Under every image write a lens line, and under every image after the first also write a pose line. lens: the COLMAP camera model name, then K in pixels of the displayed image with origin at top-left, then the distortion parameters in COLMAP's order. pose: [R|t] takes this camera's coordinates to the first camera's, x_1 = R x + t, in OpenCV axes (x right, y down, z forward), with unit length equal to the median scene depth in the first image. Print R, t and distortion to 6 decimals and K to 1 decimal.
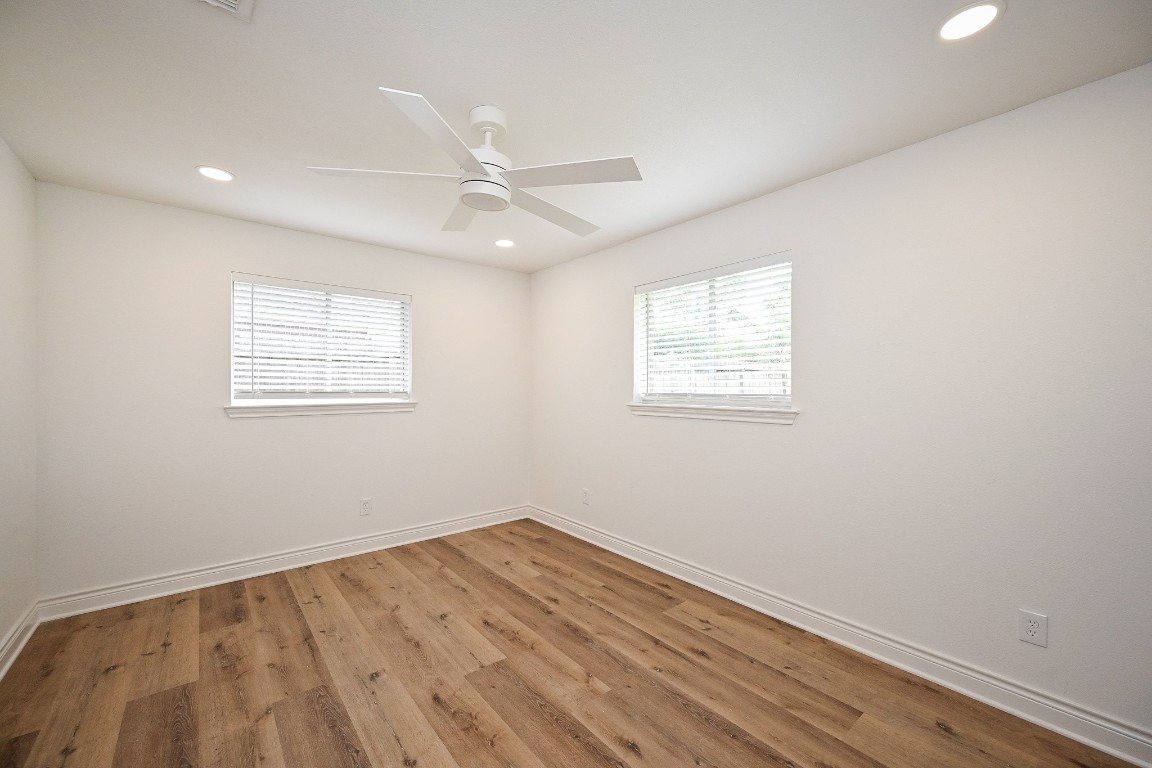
lens RADIAL K [[457.9, 0, 570.8], [0, 457.9, 385.4], [0, 0, 1]] dist [0.000549, -0.000019]
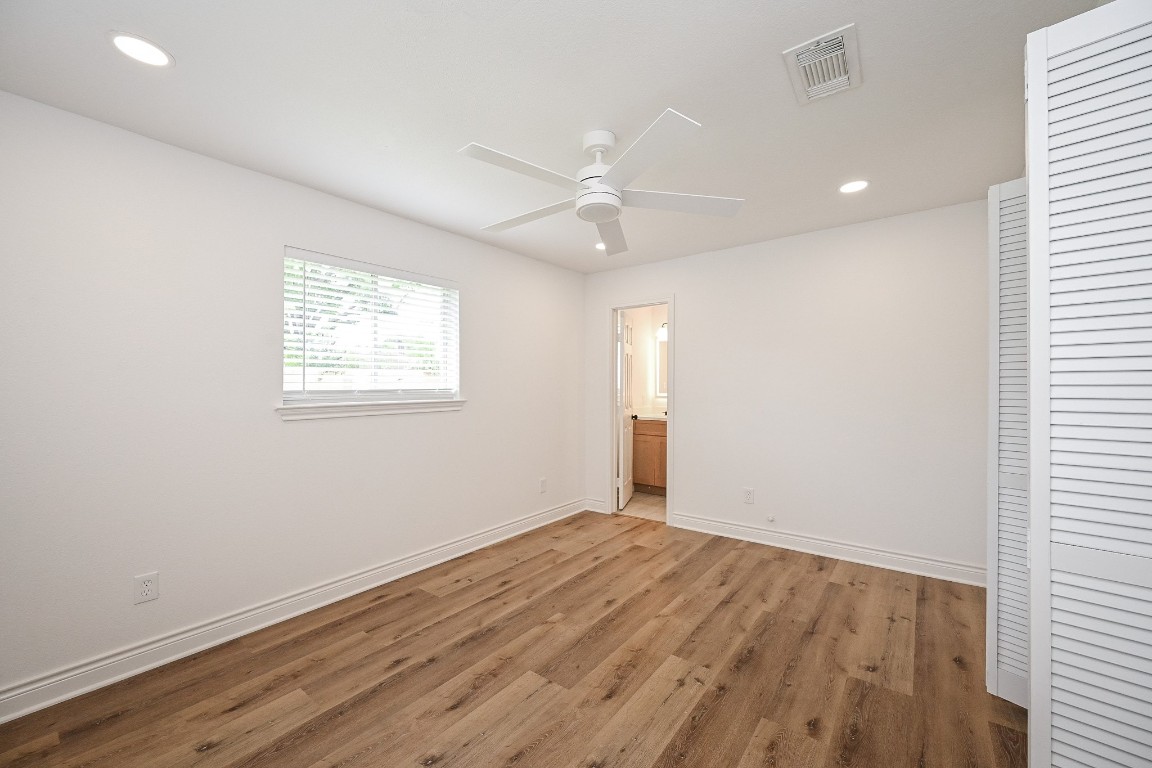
lens RADIAL K [[457.5, 0, 580.6], [0, 457.5, 387.4], [0, 0, 1]] dist [0.000906, -0.000092]
pose [[-0.238117, -0.006935, 0.971212, -1.059672], [0.002143, 0.999968, 0.007666, 0.009056], [-0.971234, 0.003906, -0.238095, 1.110181]]
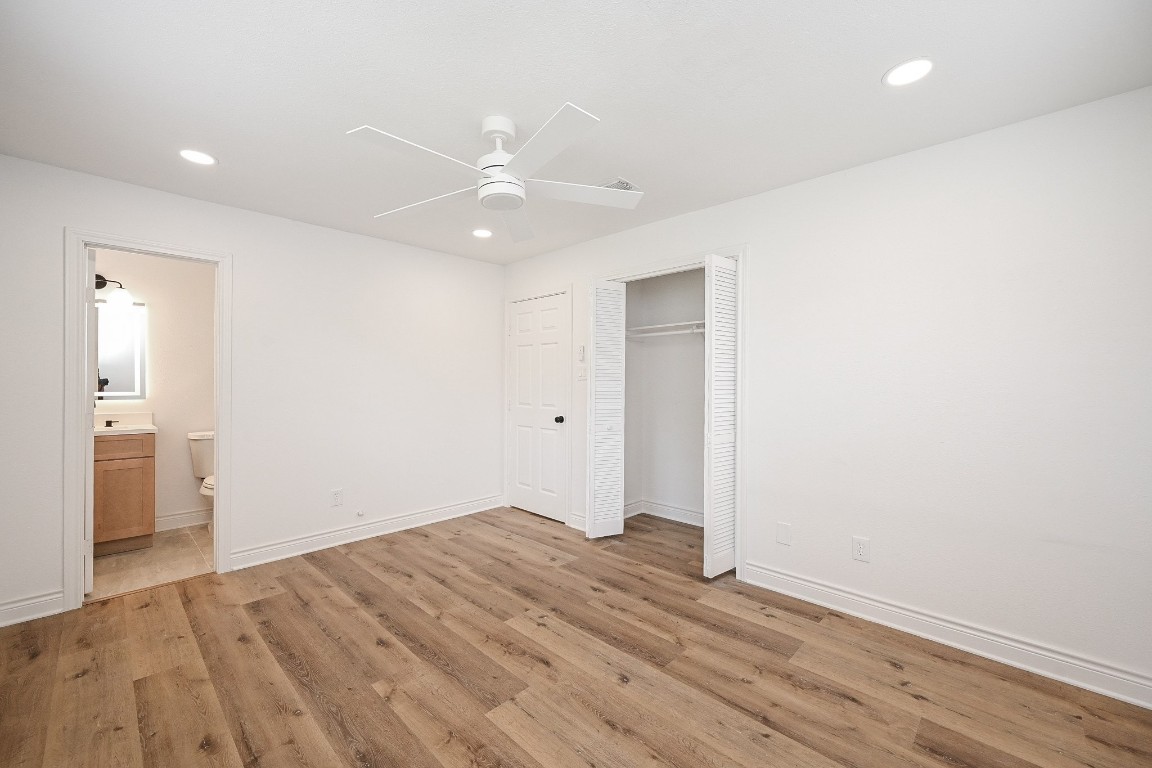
lens RADIAL K [[464.3, 0, 571.6], [0, 464.3, 385.5], [0, 0, 1]] dist [0.000784, 0.000081]
pose [[-0.993256, -0.004212, -0.115867, -0.191893], [-0.005125, 0.999958, 0.007587, 0.019658], [0.115830, 0.008129, -0.993236, 1.793655]]
